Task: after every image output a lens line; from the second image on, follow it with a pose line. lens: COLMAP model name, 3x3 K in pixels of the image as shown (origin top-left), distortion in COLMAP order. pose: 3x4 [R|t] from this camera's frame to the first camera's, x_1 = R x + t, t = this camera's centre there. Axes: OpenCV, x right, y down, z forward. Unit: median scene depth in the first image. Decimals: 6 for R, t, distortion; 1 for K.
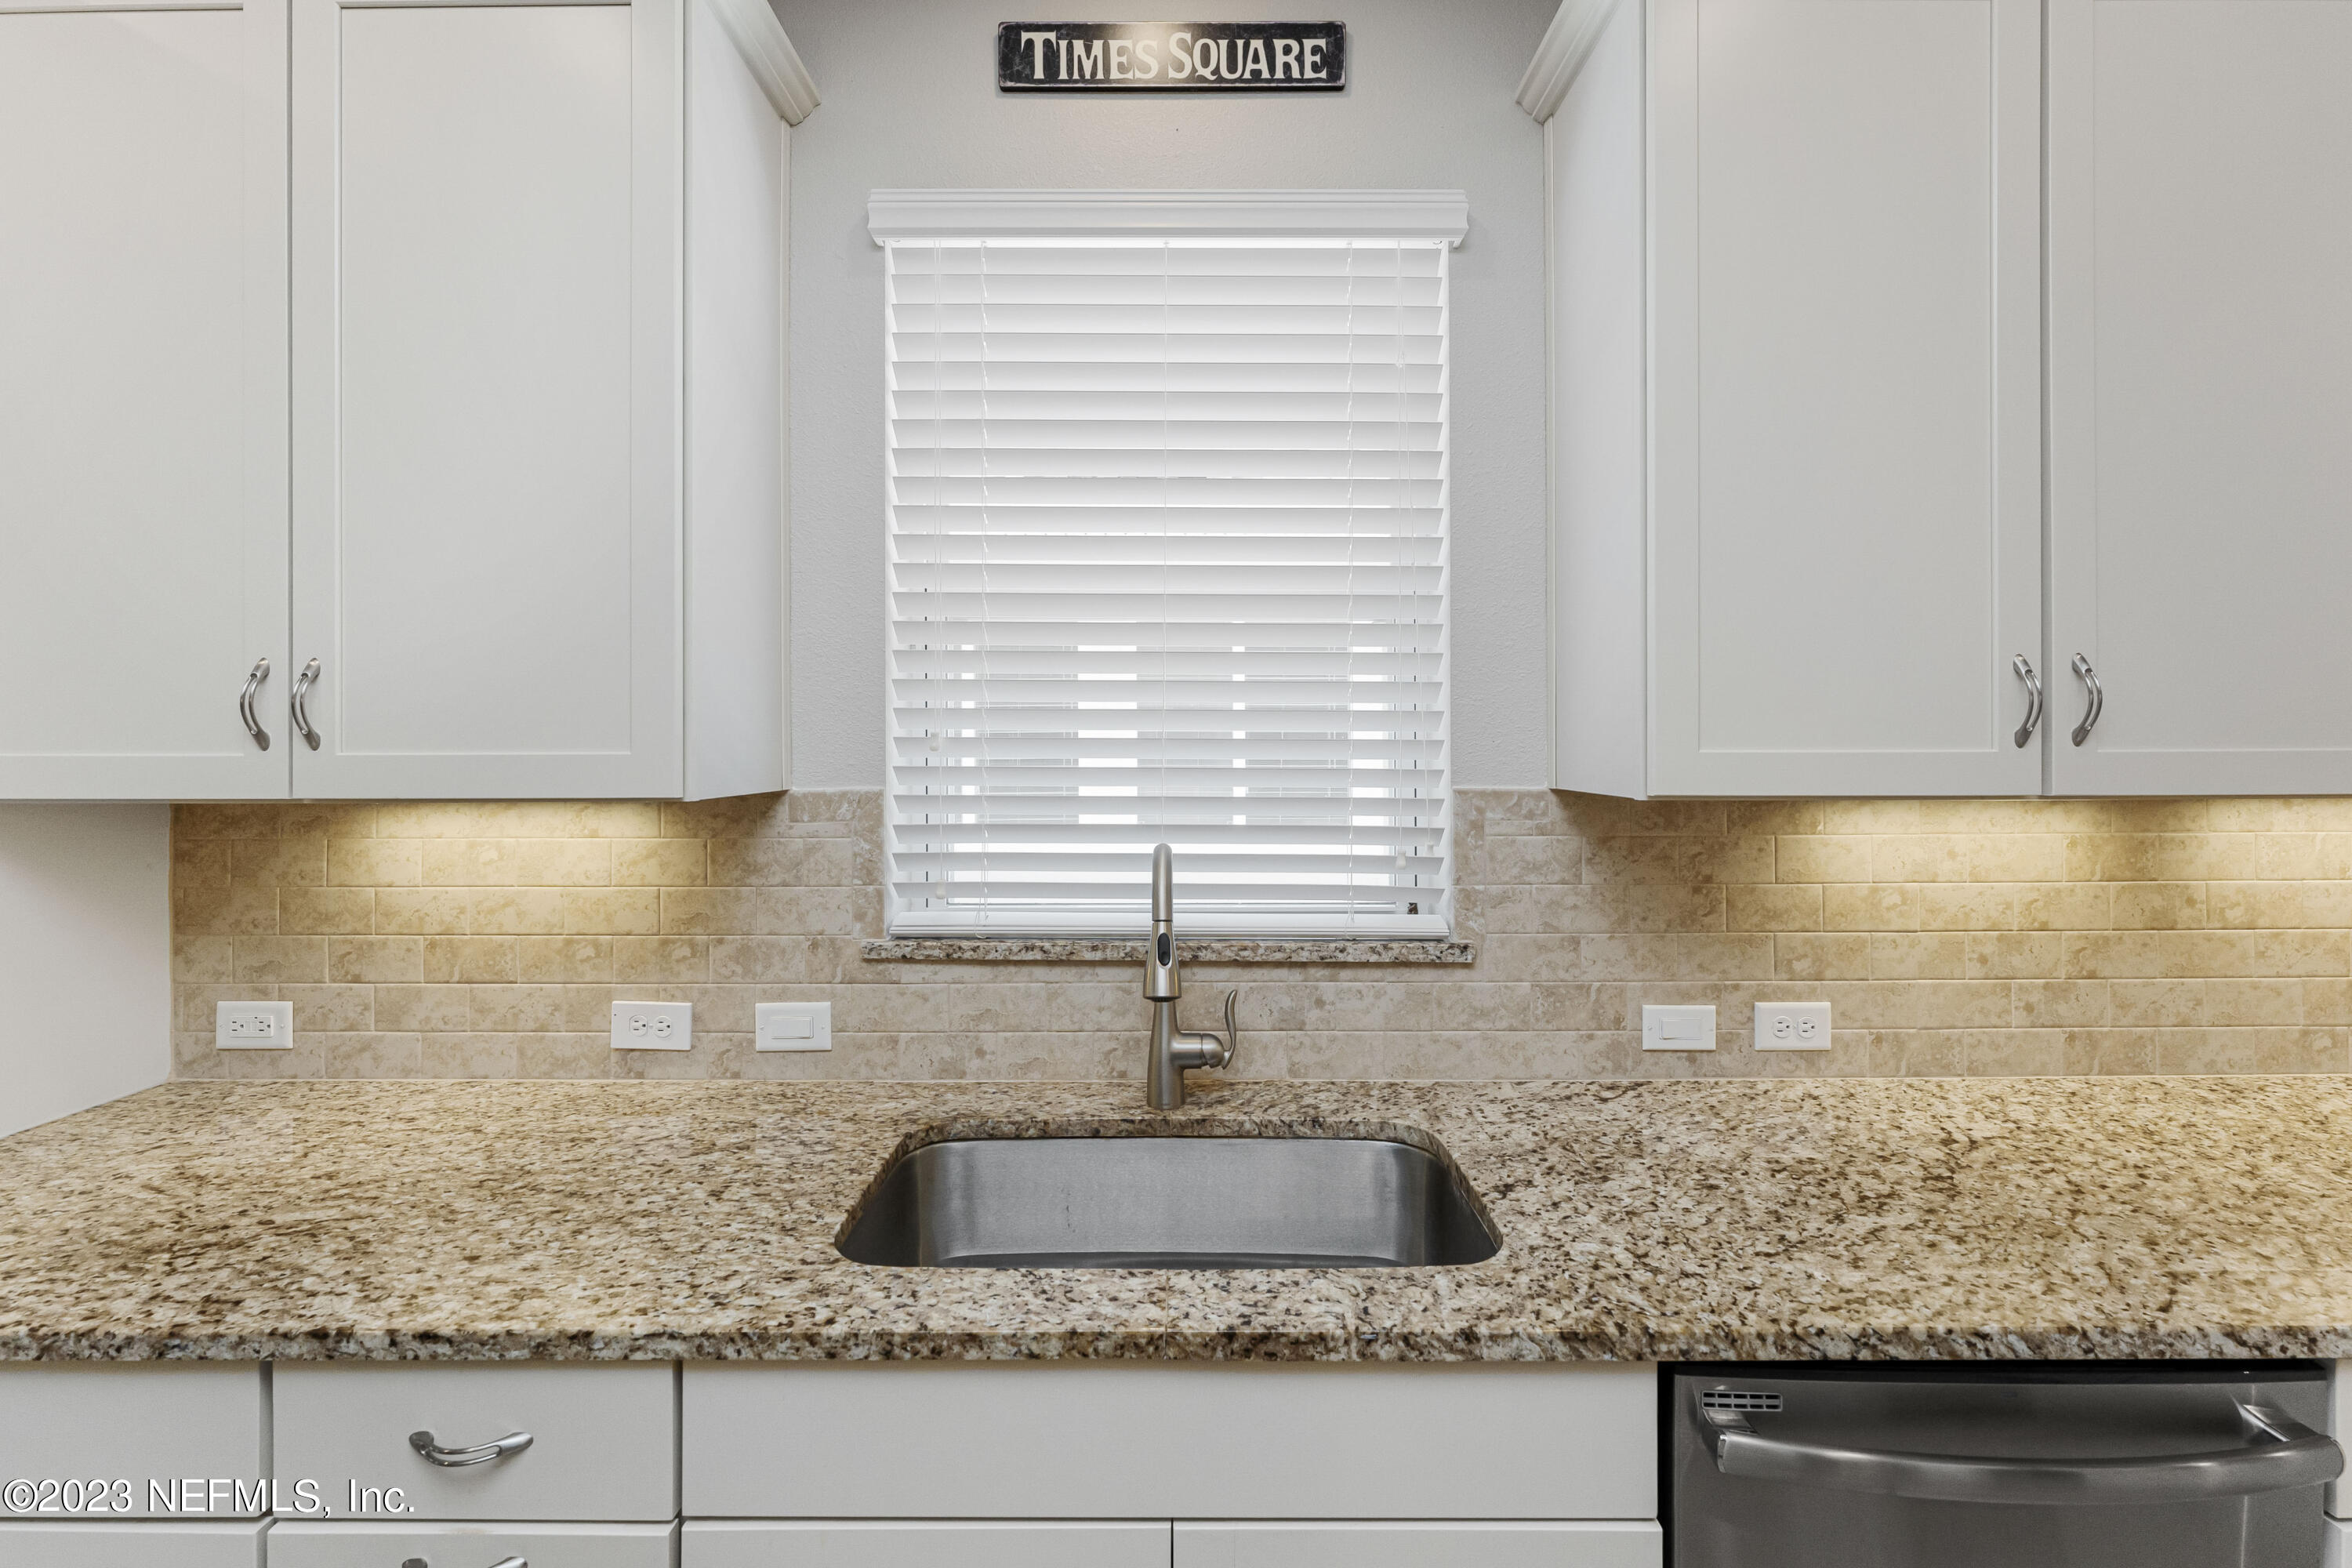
lens RADIAL K [[953.5, 0, 1182.6], [0, 953.5, 758.9], [0, 0, 1]] dist [-0.000566, -0.000232]
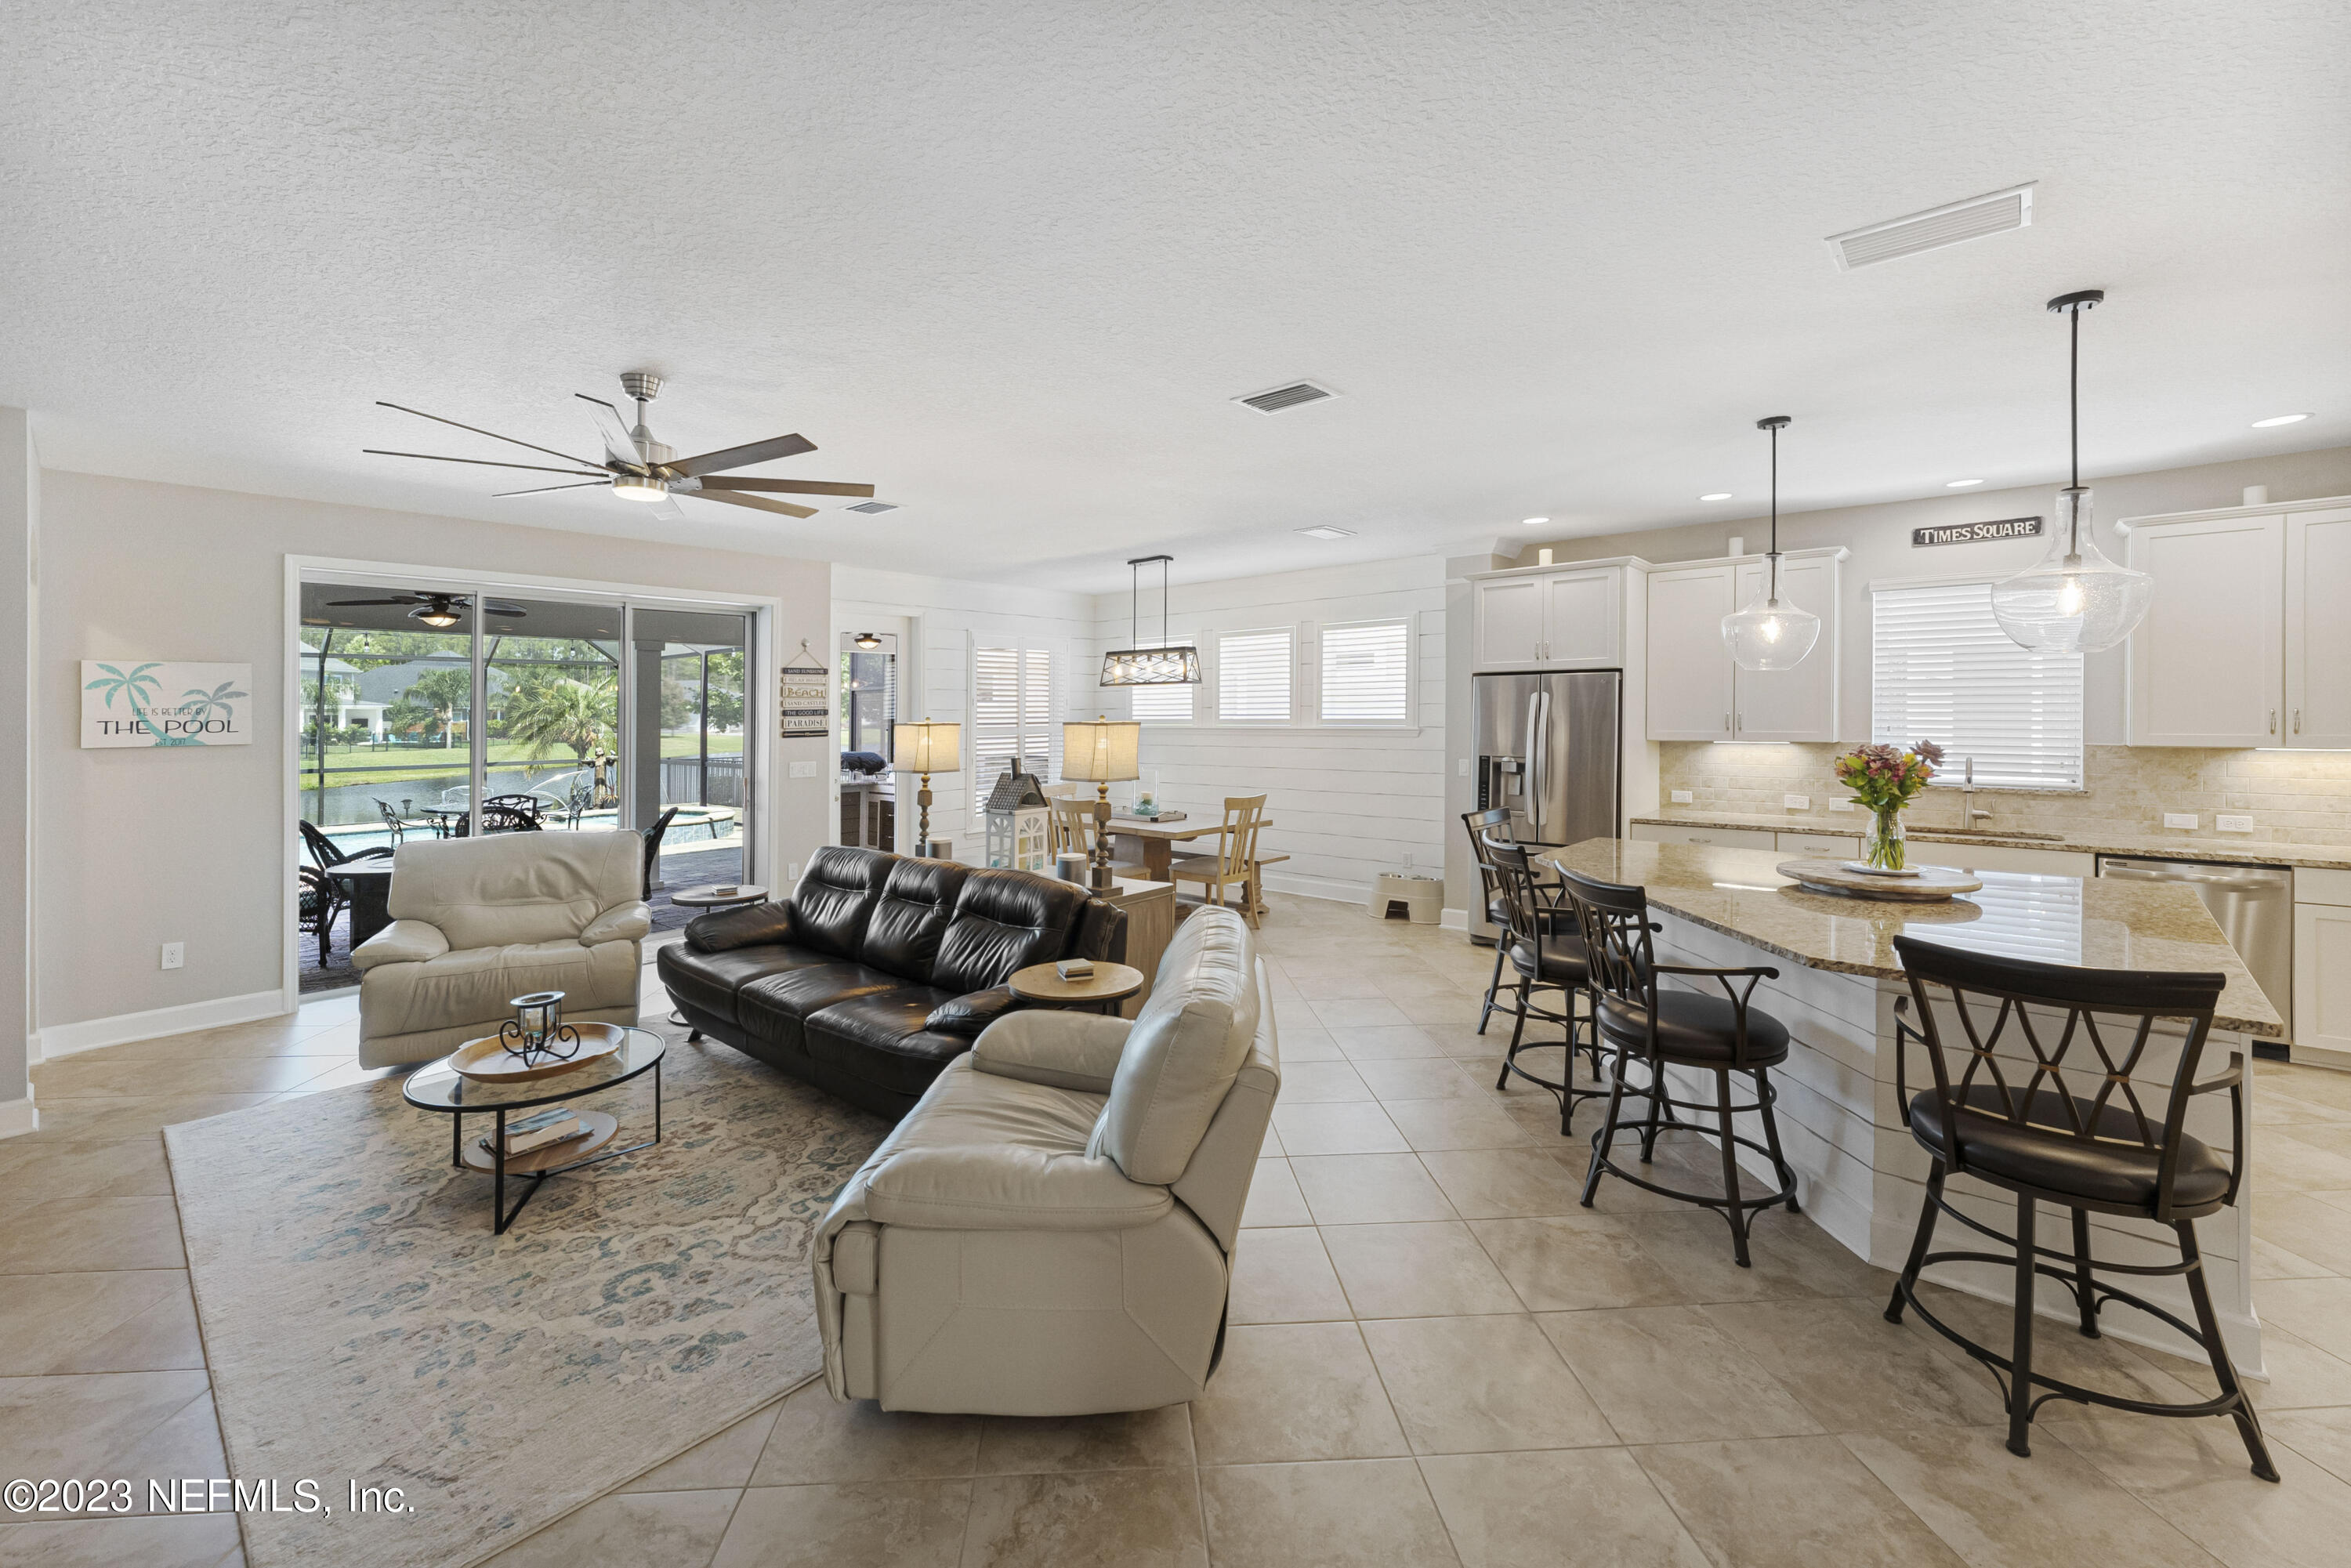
lens RADIAL K [[956.2, 0, 1180.6], [0, 956.2, 731.8], [0, 0, 1]] dist [-0.001902, -0.000250]
pose [[0.758897, 0.008895, -0.651150, 0.082306], [-0.002346, 0.999938, 0.010925, -0.052200], [0.651206, -0.006763, 0.758871, -4.615302]]
